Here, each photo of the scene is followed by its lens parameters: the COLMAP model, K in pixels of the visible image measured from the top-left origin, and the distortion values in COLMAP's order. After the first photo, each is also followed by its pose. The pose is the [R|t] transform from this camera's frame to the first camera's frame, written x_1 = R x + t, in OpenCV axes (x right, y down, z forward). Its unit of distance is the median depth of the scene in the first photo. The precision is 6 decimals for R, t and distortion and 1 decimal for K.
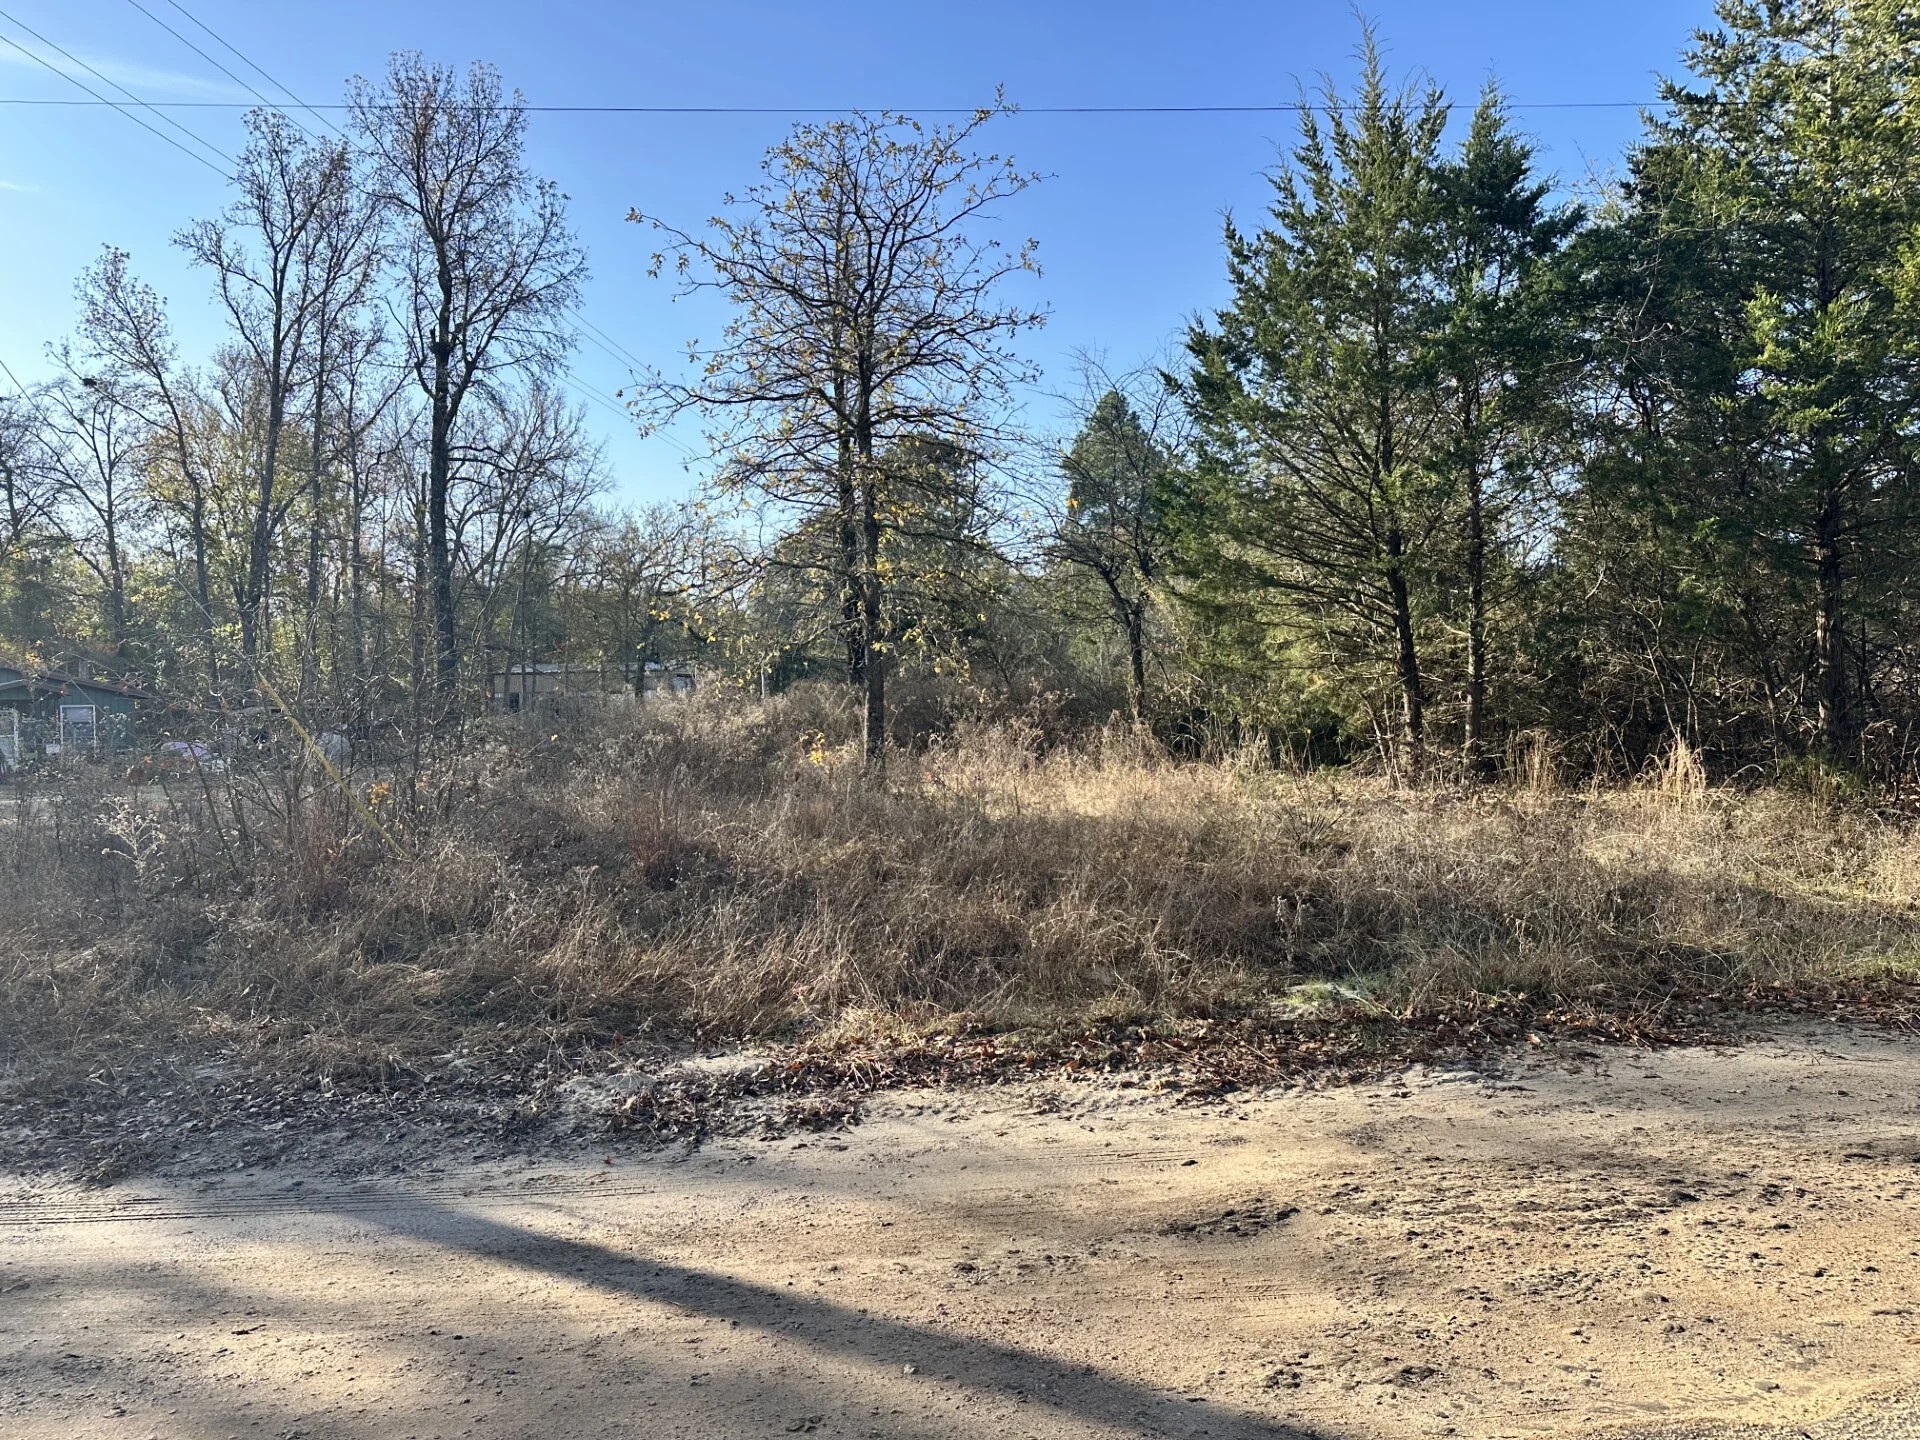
lens RADIAL K [[1332.0, 0, 958.7], [0, 1332.0, 712.2], [0, 0, 1]] dist [0.062659, -0.079302]
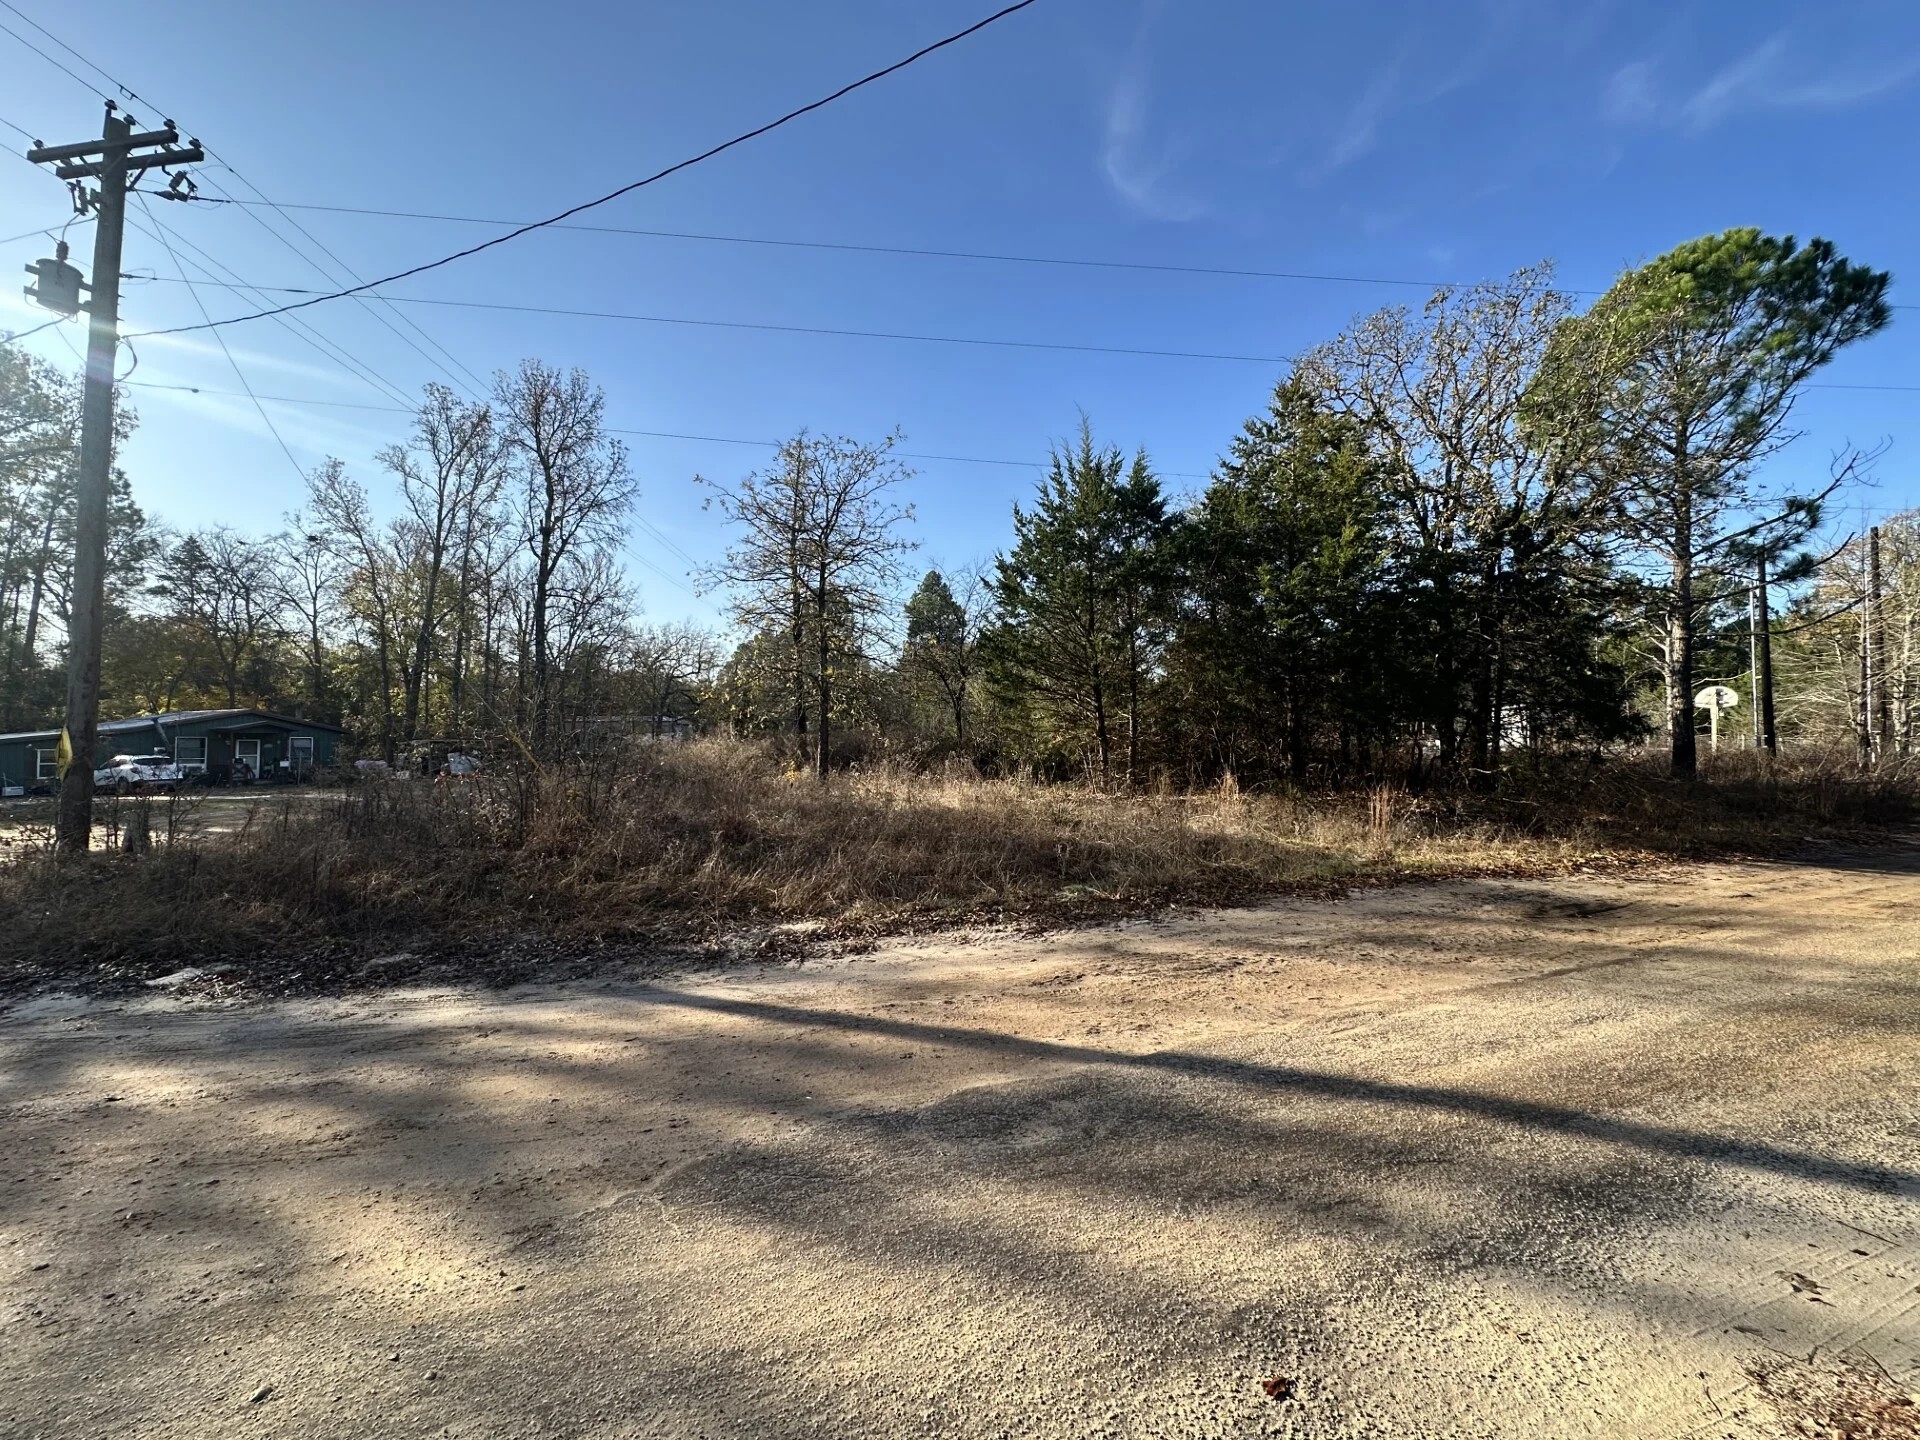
lens RADIAL K [[769.9, 0, 959.7], [0, 769.9, 718.7], [0, 0, 1]] dist [-0.003731, 0.000529]
pose [[0.986435, 0.020613, 0.162850, -0.060182], [-0.014400, 0.999126, -0.039245, -0.005846], [-0.163517, 0.036367, 0.985870, -0.094322]]
